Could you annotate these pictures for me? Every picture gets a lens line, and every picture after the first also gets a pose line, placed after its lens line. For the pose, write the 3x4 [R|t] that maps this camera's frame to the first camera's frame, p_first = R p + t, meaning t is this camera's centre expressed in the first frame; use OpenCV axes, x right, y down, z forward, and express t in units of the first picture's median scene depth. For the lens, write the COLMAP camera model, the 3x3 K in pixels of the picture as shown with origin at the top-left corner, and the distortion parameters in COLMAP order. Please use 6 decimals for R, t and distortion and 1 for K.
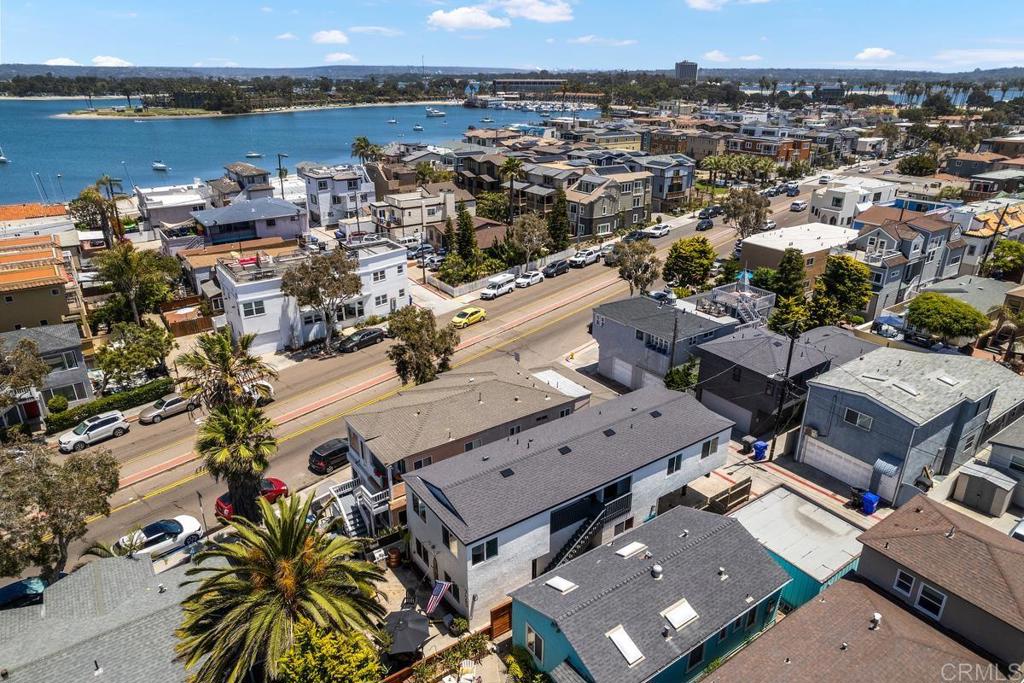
lens RADIAL K [[648.0, 0, 512.0], [0, 648.0, 341.5], [0, 0, 1]] dist [-0.003359, -0.000466]
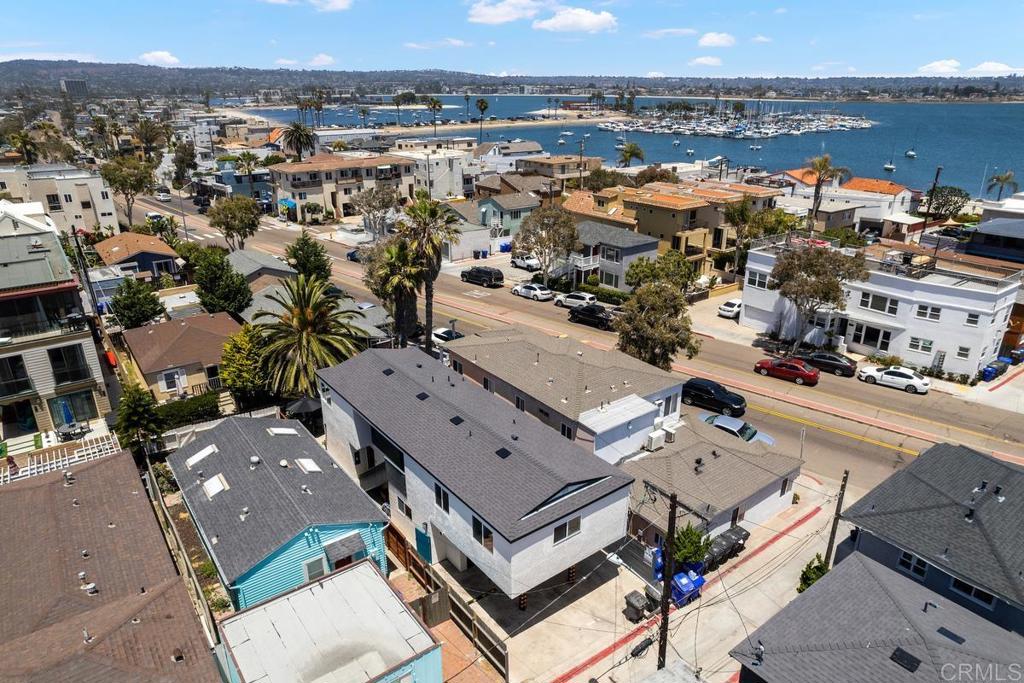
lens RADIAL K [[648.0, 0, 512.0], [0, 648.0, 341.5], [0, 0, 1]] dist [-0.003359, -0.000466]
pose [[0.037722, 0.371800, -0.927546, 0.467587], [-0.381520, 0.863252, 0.330512, -0.134974], [0.923590, 0.341410, 0.174413, 0.451159]]
